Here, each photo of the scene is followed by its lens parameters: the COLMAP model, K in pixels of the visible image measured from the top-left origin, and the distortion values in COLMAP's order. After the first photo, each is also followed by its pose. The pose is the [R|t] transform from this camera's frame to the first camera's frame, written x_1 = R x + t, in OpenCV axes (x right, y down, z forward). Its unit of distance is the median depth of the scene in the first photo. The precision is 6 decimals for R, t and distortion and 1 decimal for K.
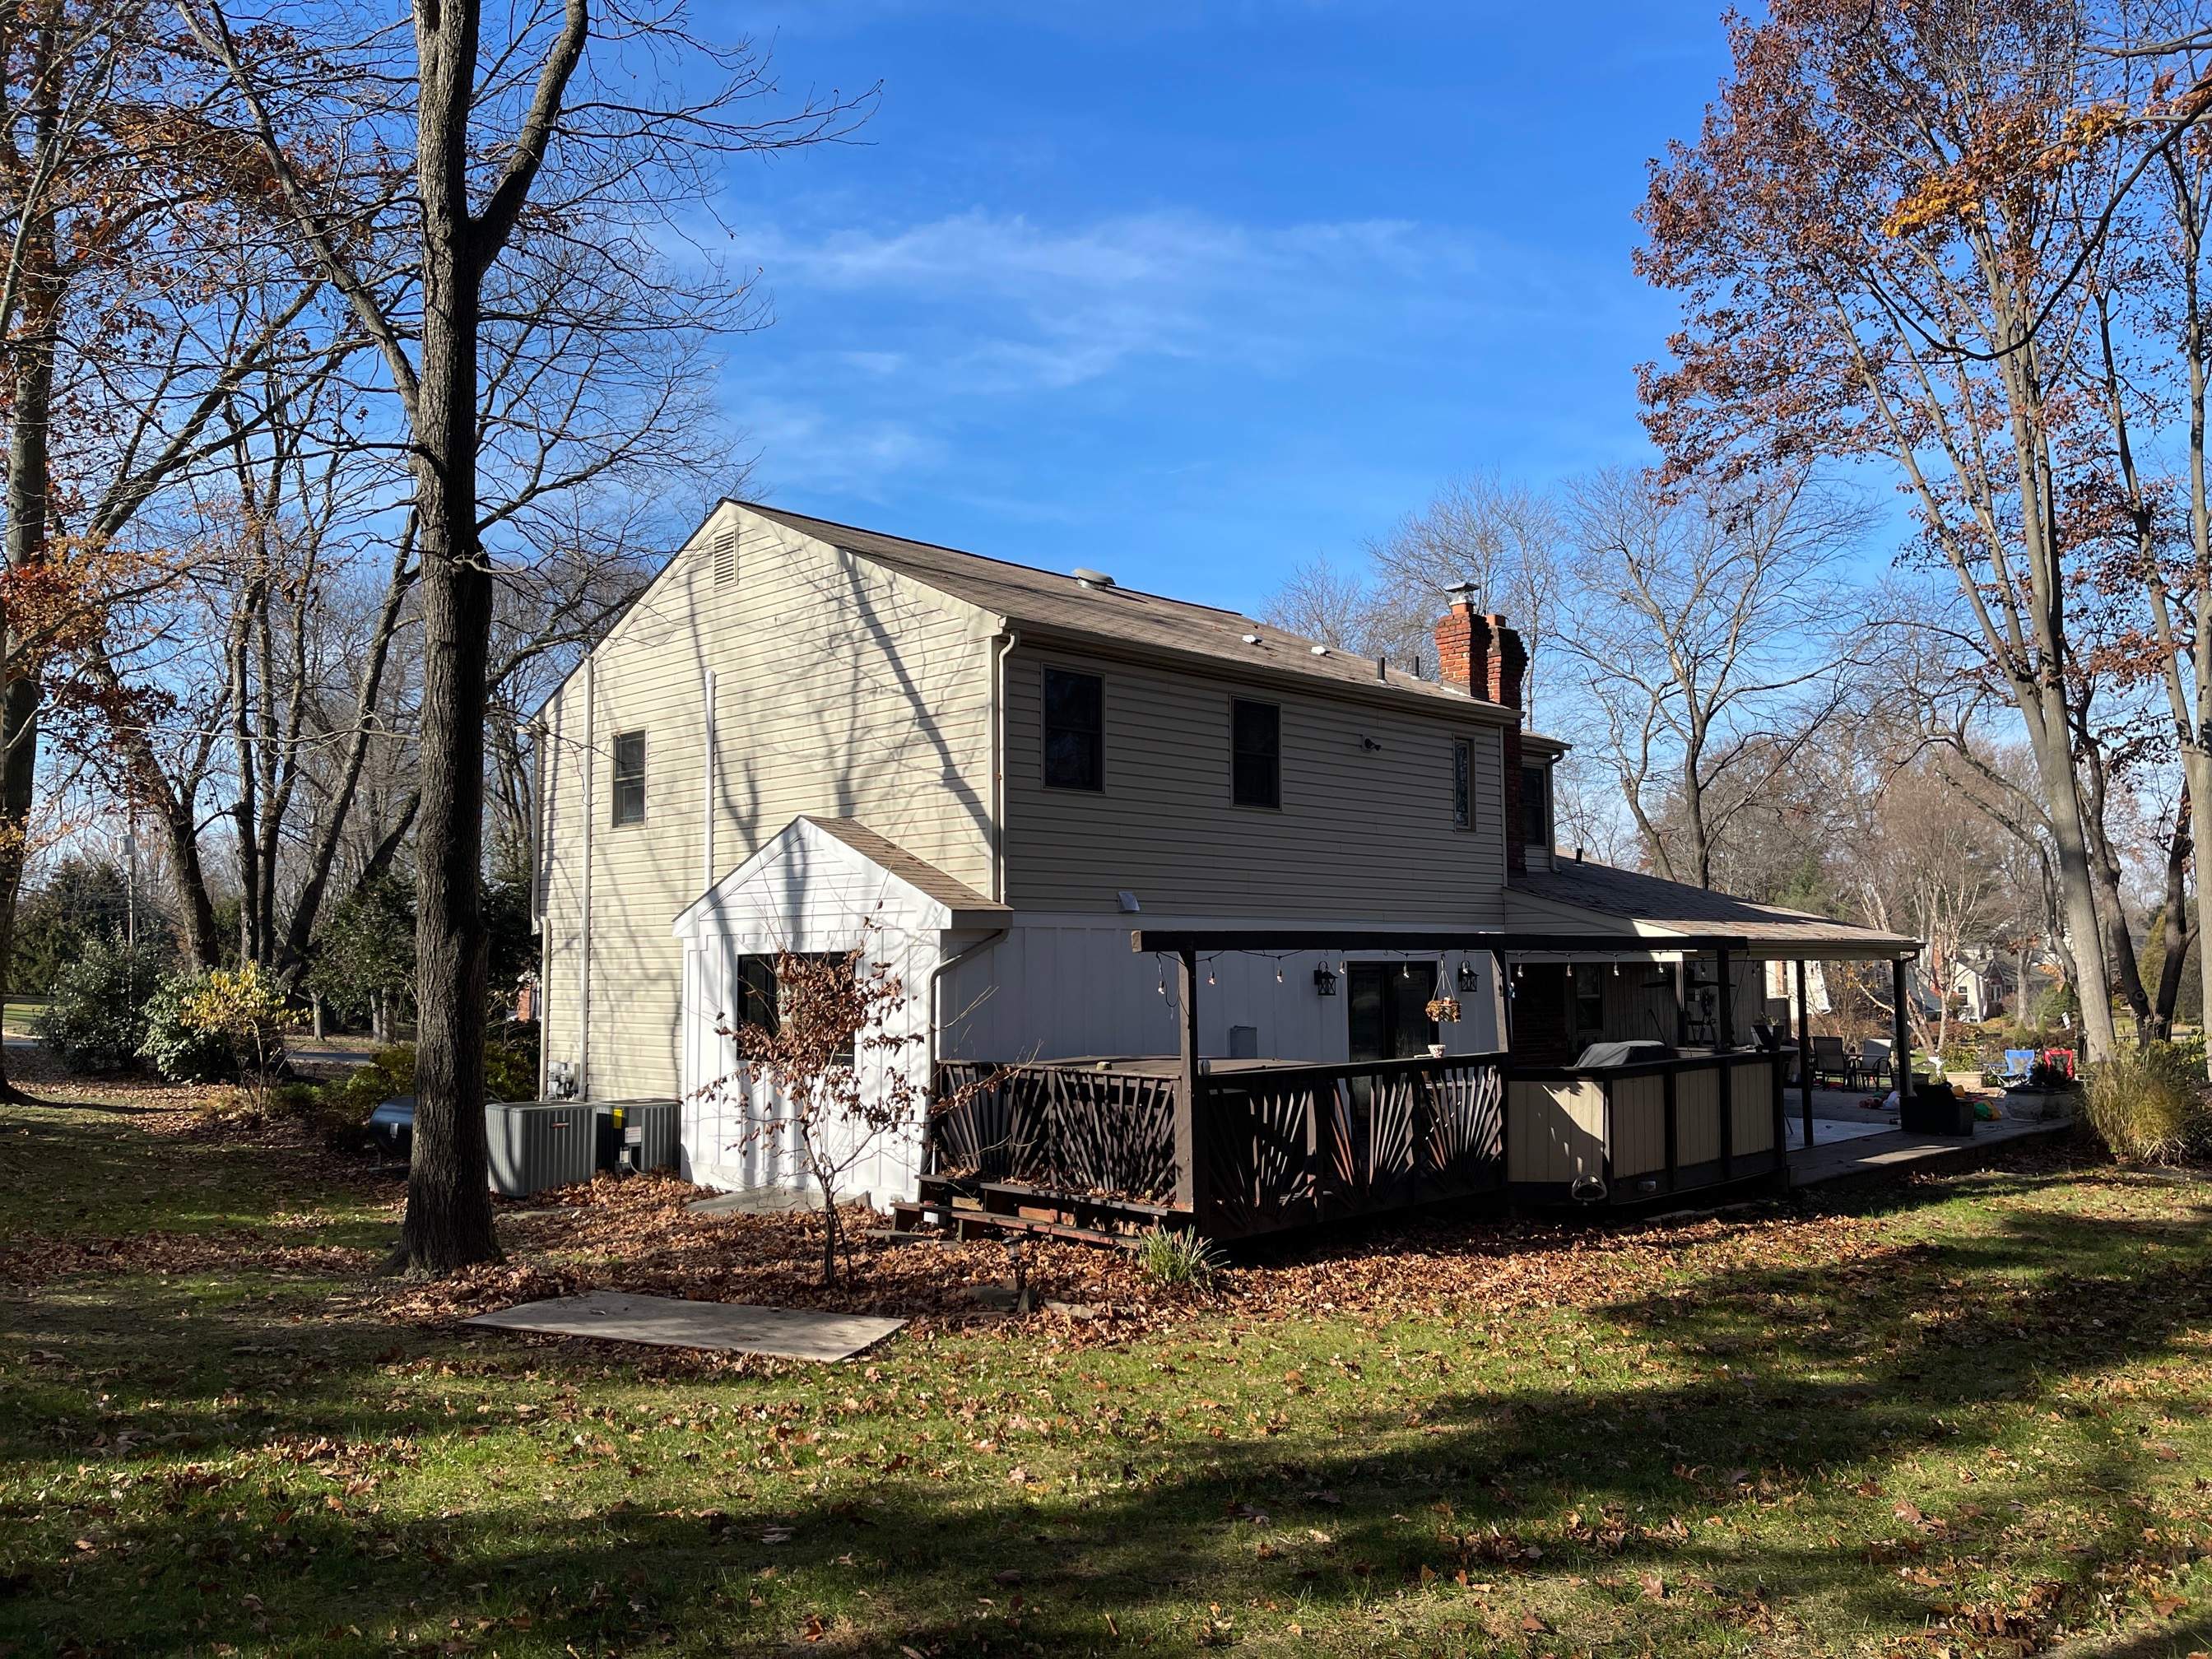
lens RADIAL K [[1681.5, 0, 1121.2], [0, 1681.5, 852.7], [0, 0, 1]] dist [0.087989, -0.143656]
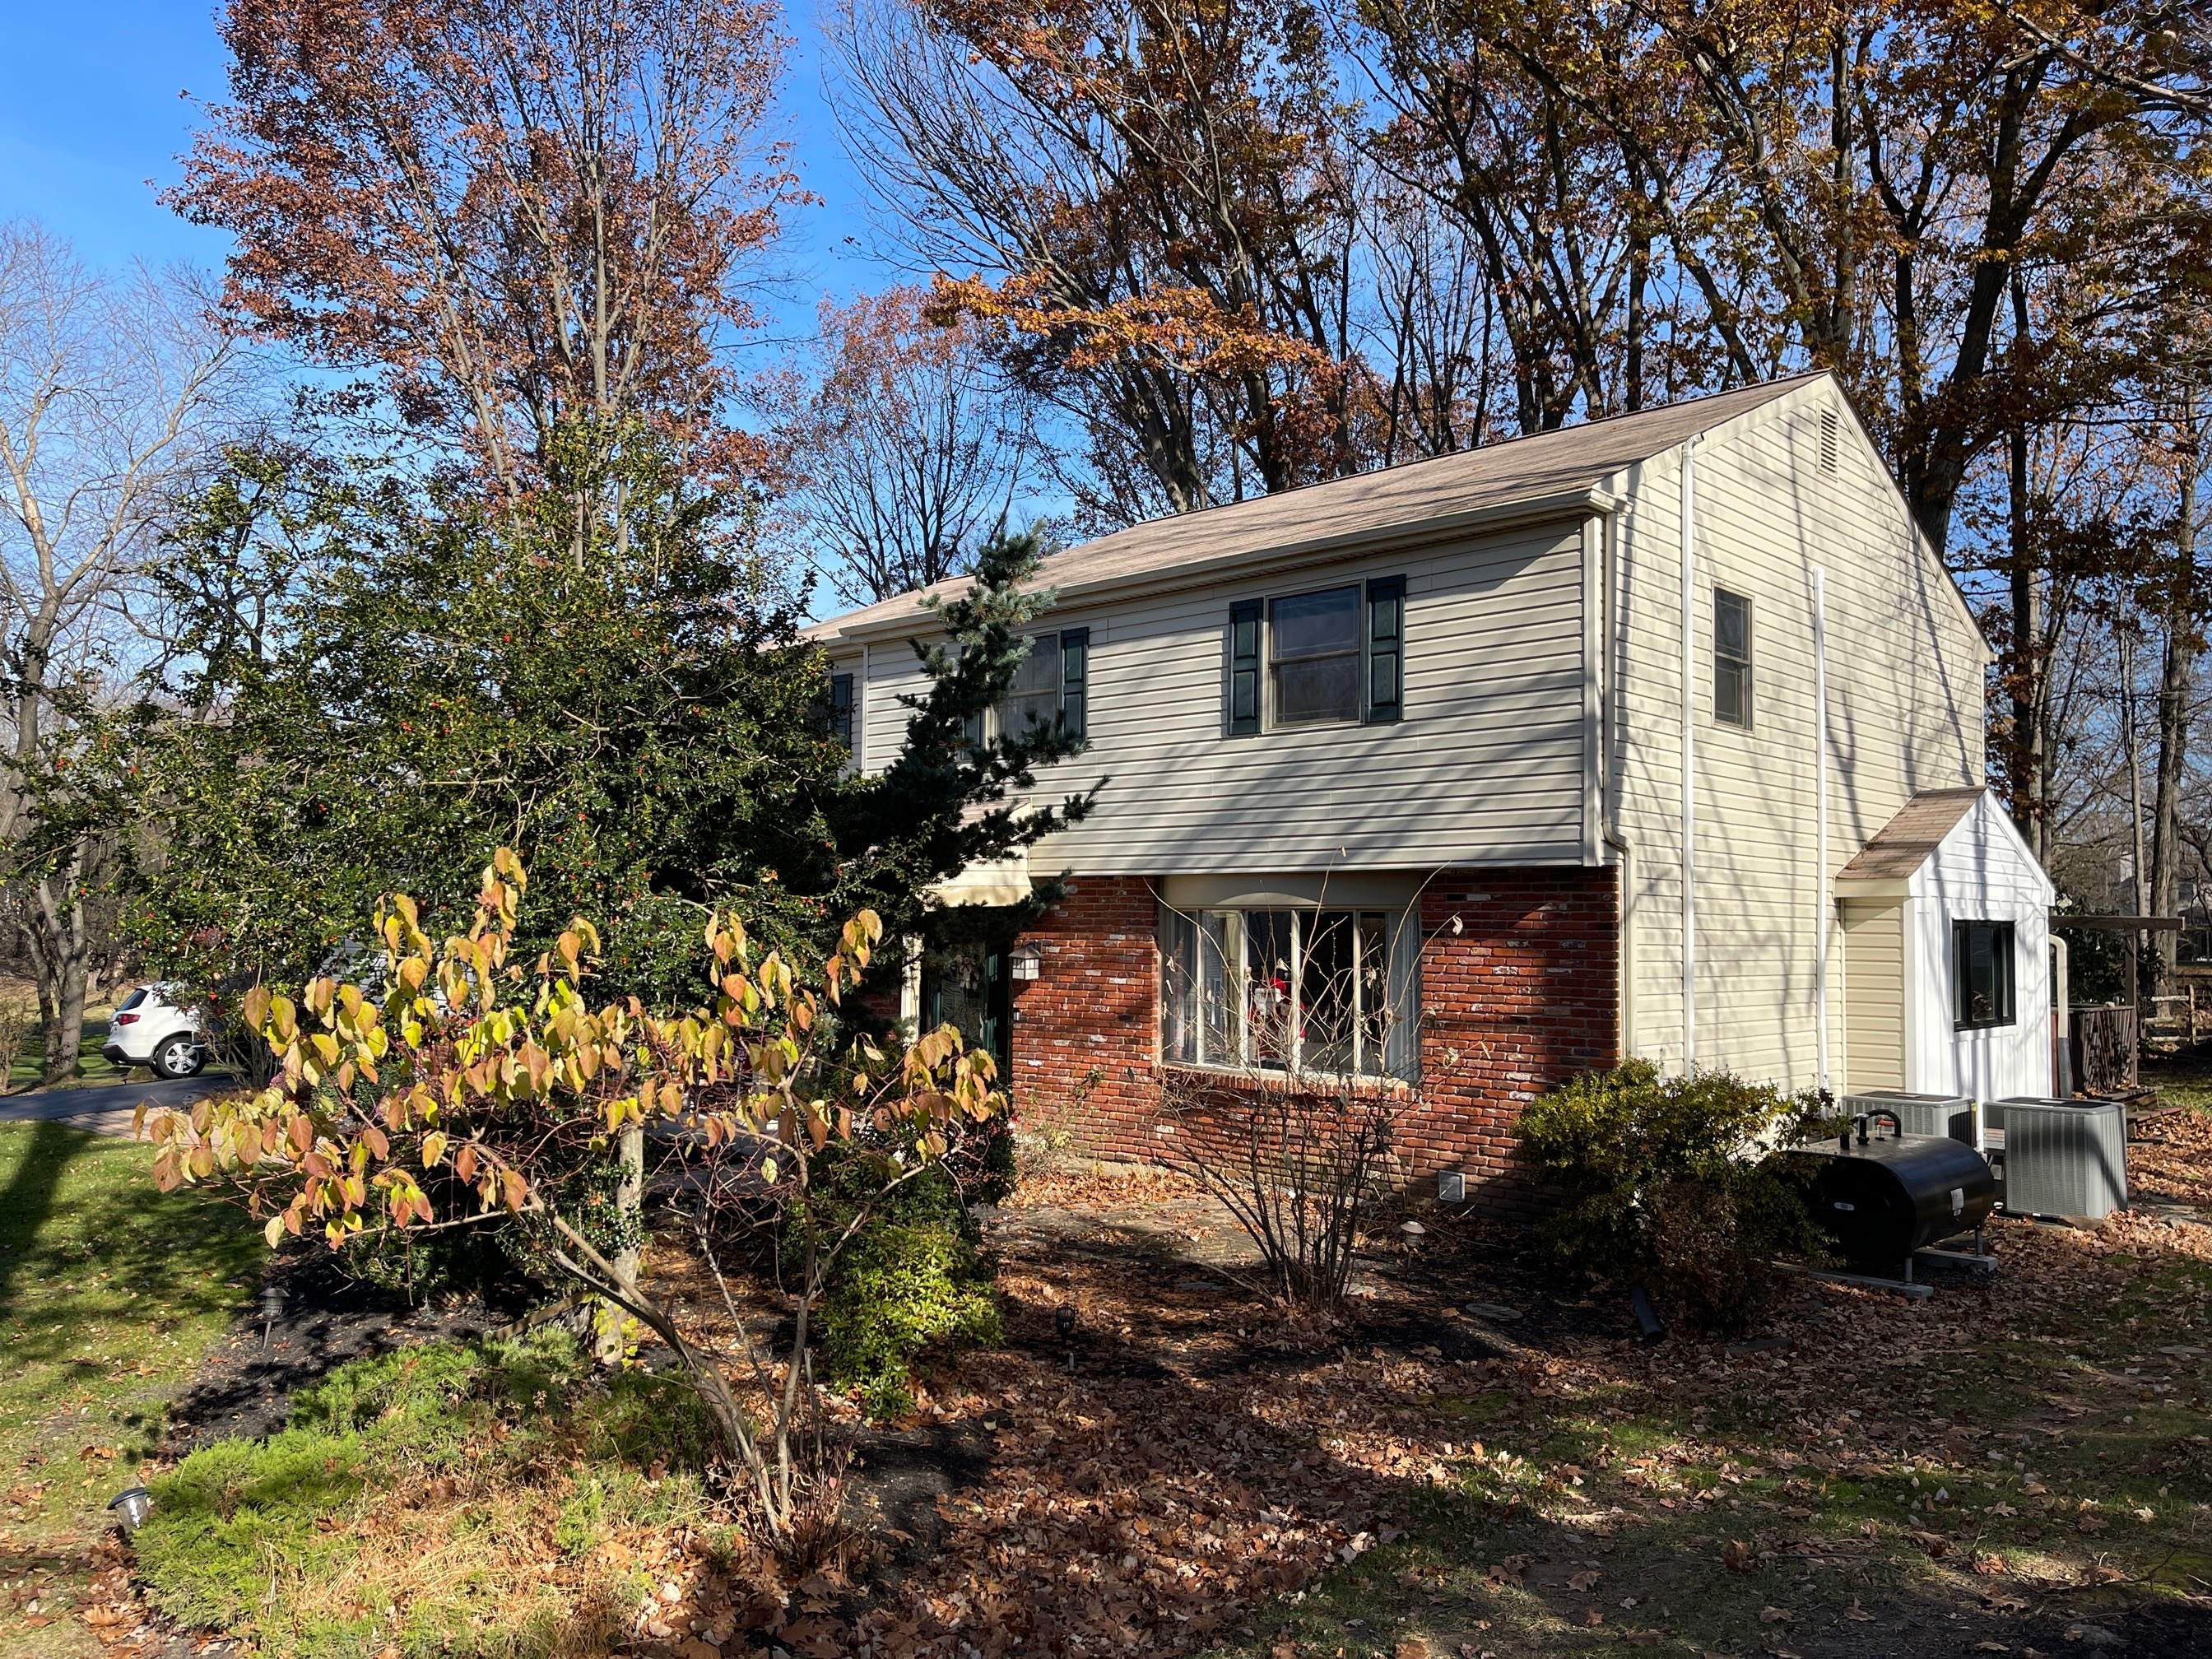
lens RADIAL K [[1681.5, 0, 1121.2], [0, 1681.5, 852.7], [0, 0, 1]] dist [0.087989, -0.143656]
pose [[-0.030586, 0.047583, 0.998399, -1.134742], [-0.084812, 0.995140, -0.050026, 0.107377], [-0.995927, -0.086206, -0.026401, 1.460043]]
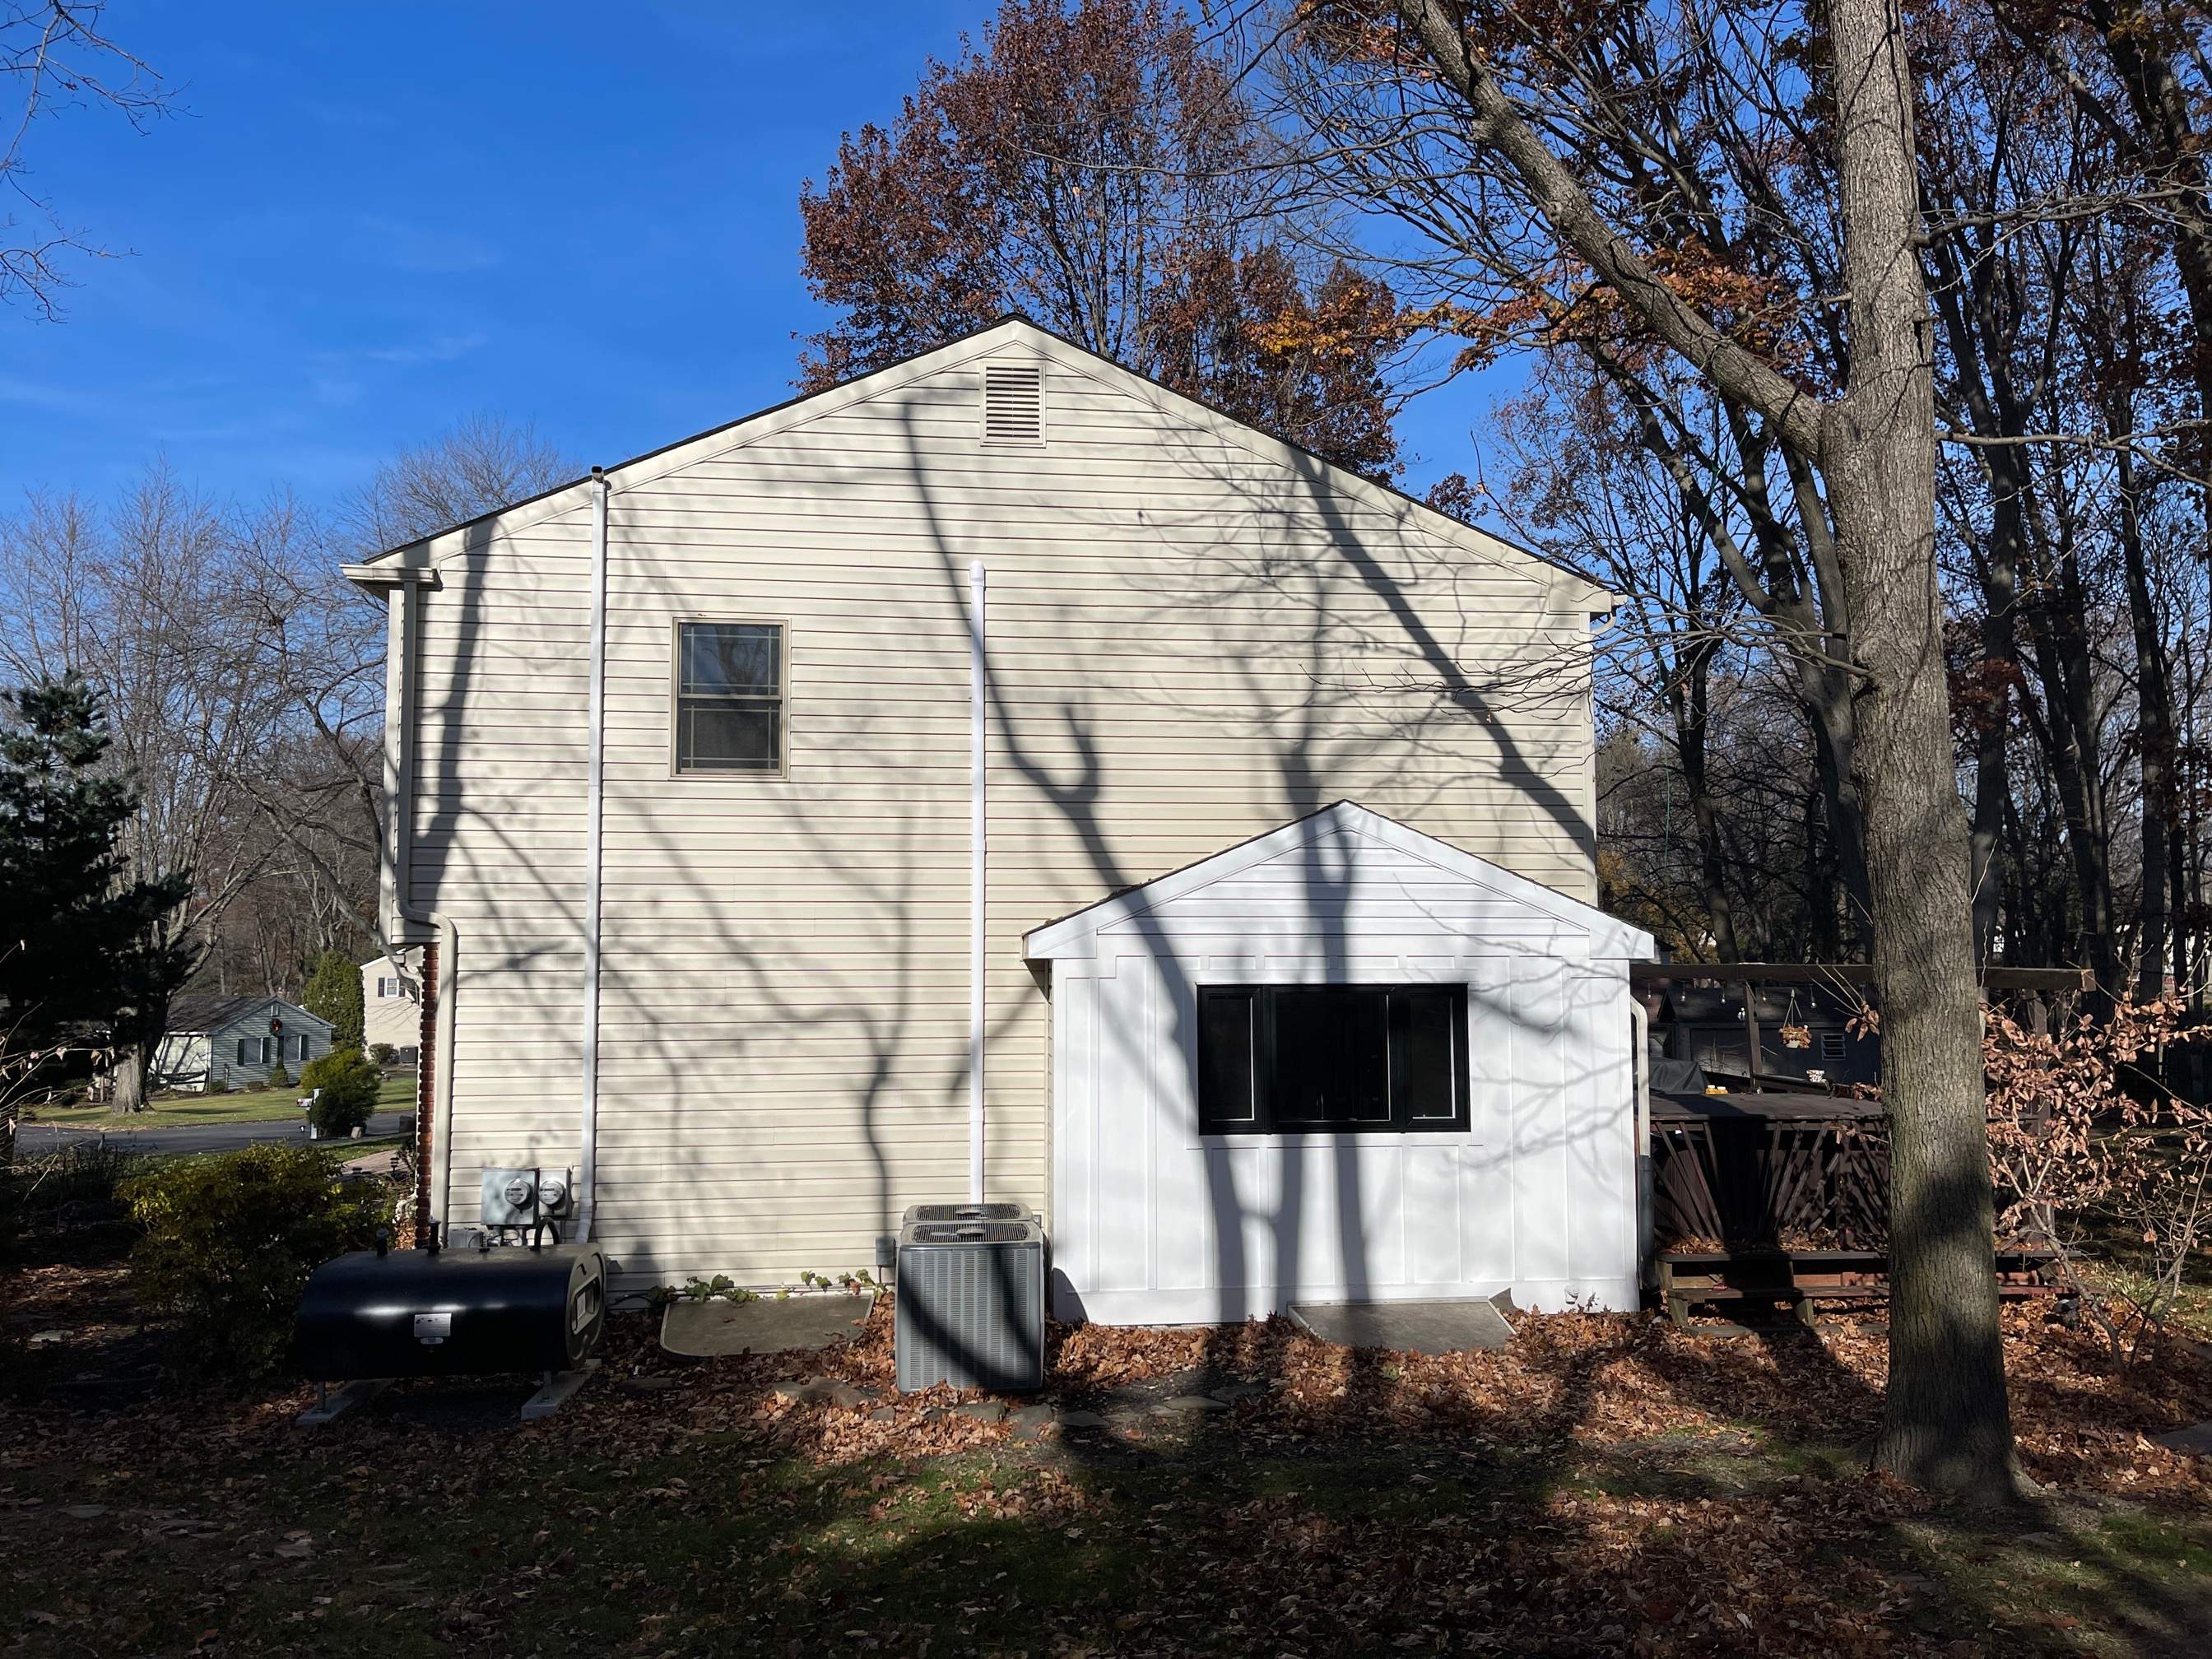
lens RADIAL K [[1681.5, 0, 1121.2], [0, 1681.5, 852.7], [0, 0, 1]] dist [0.087989, -0.143656]
pose [[0.627312, 0.057408, 0.776649, -0.782840], [-0.053840, 0.998090, -0.030289, 0.027553], [-0.776905, -0.022814, 0.629205, 0.573170]]
